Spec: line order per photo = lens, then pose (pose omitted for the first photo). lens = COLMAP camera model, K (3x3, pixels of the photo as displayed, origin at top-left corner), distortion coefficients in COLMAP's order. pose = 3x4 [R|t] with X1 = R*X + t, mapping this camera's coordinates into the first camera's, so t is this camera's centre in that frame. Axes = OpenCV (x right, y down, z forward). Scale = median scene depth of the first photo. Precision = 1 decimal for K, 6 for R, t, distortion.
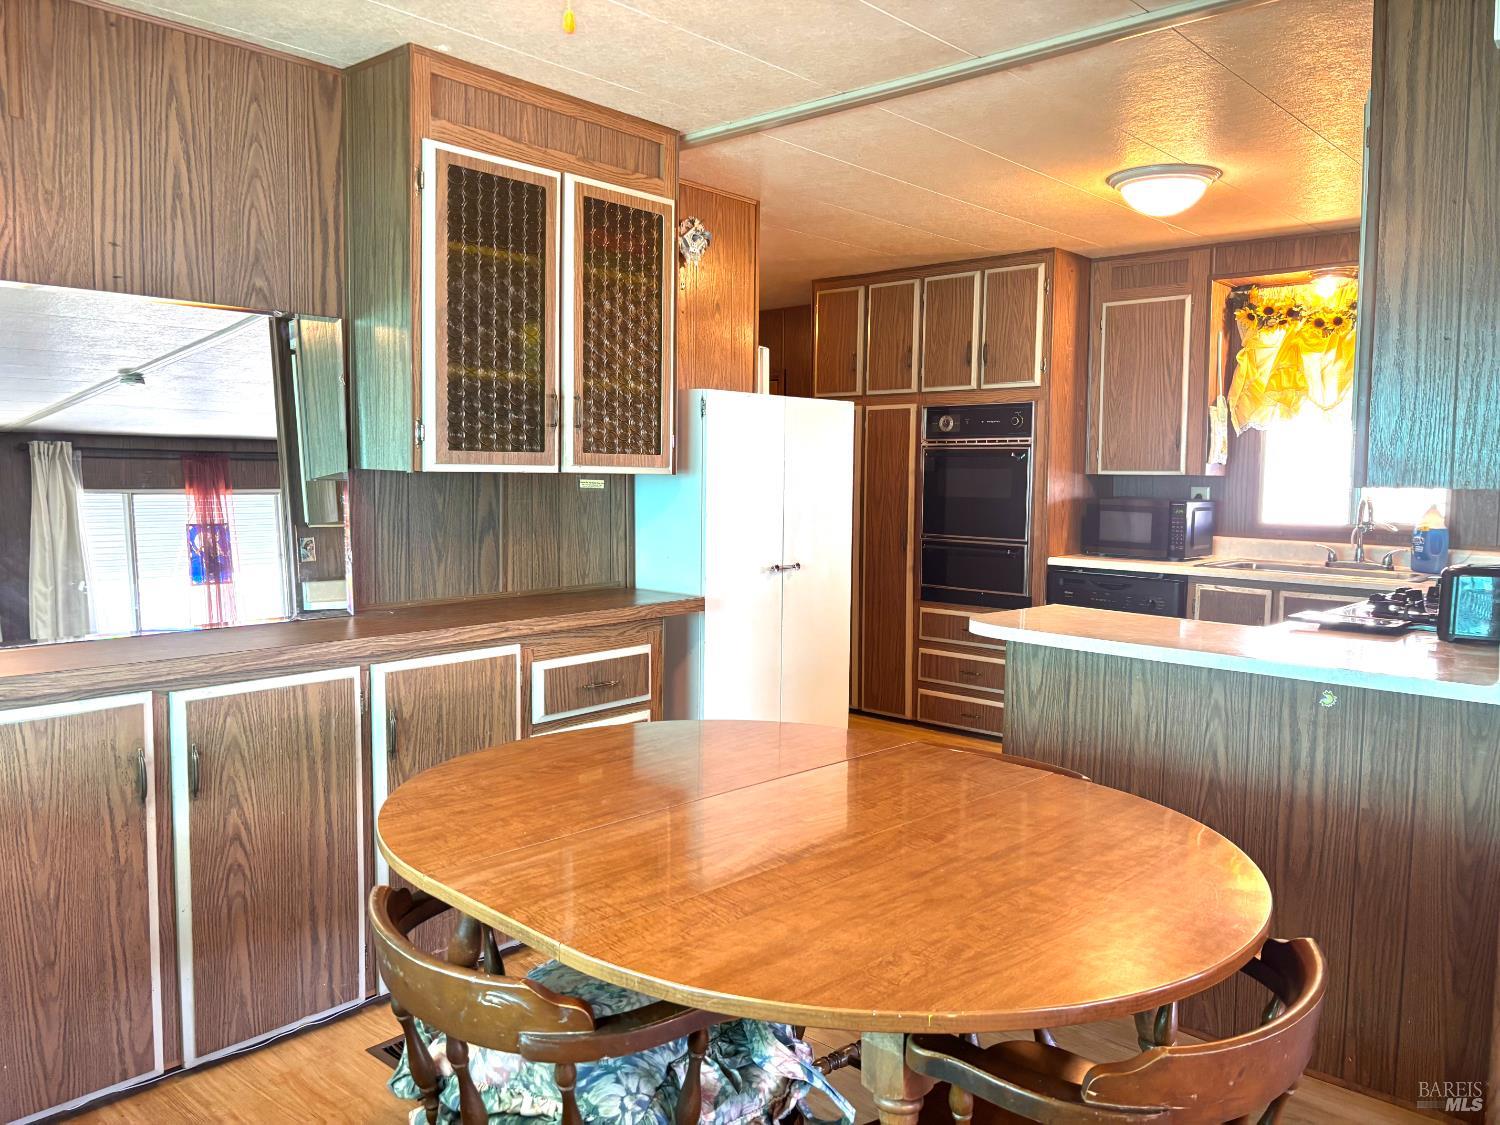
lens RADIAL K [[1115.0, 0, 750.0], [0, 1115.0, 562.5], [0, 0, 1]] dist [0.054482, -0.078777]
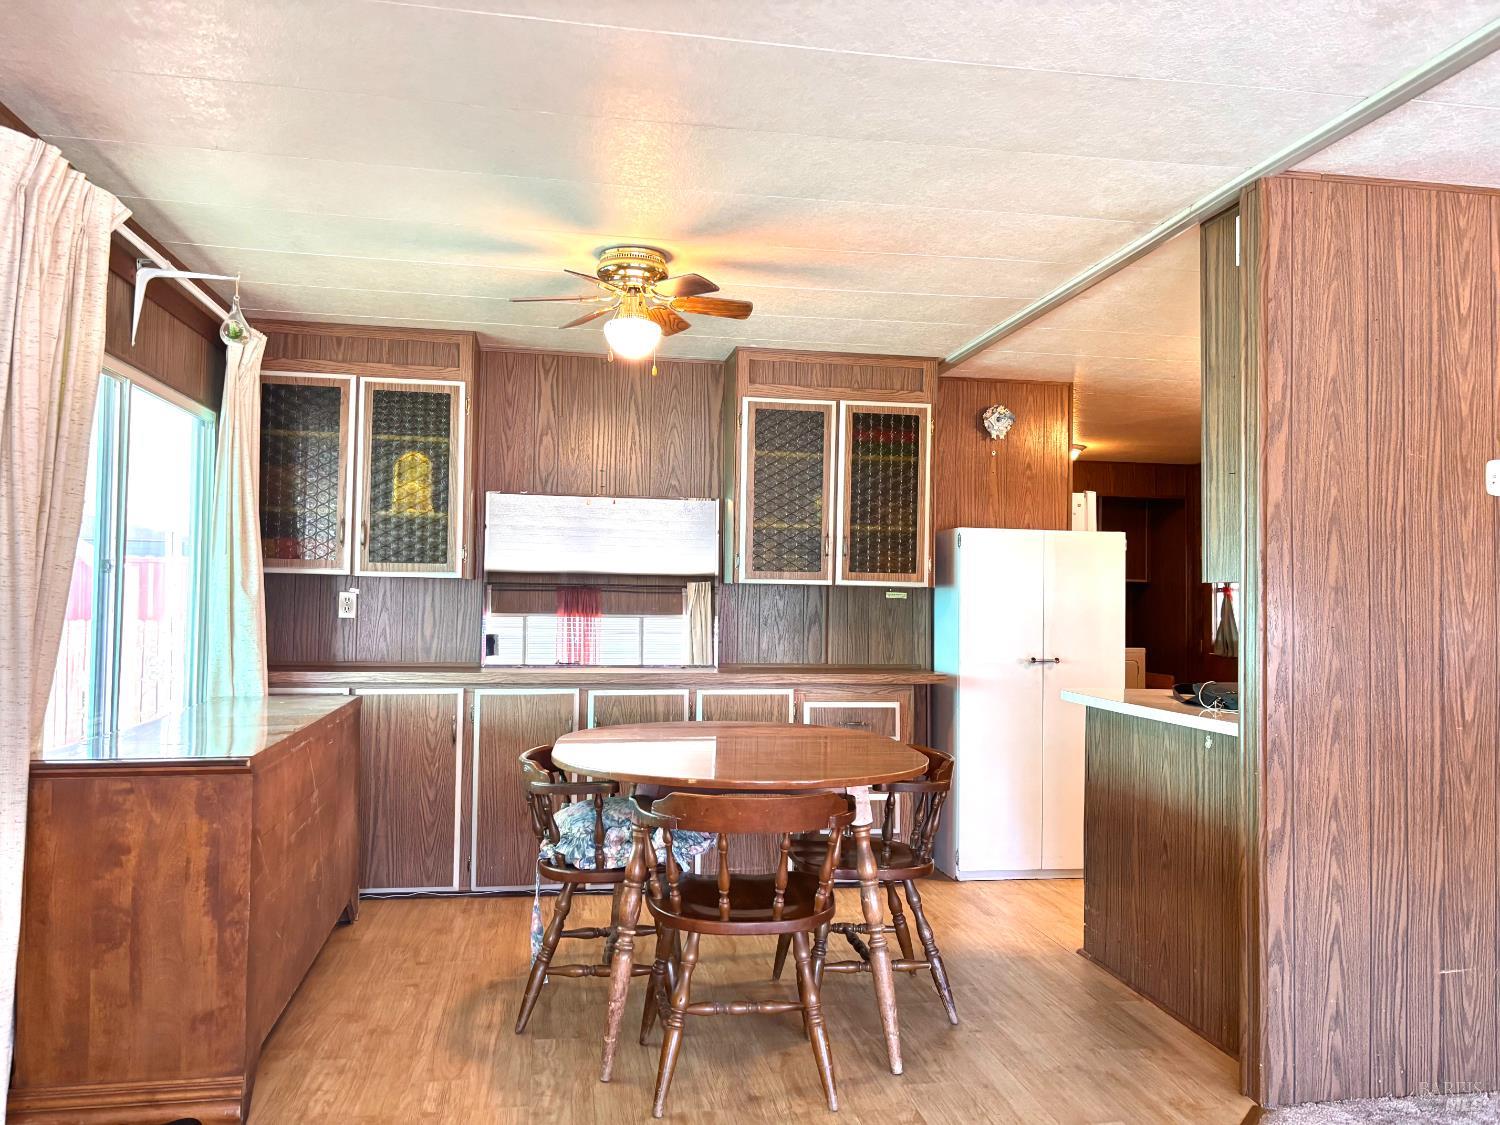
lens RADIAL K [[1115.0, 0, 750.0], [0, 1115.0, 562.5], [0, 0, 1]] dist [0.054482, -0.078777]
pose [[0.788431, -0.022373, -0.614717, 0.745417], [-0.057761, 0.992230, -0.110198, 0.072746], [0.612406, 0.122390, 0.781012, -0.322789]]
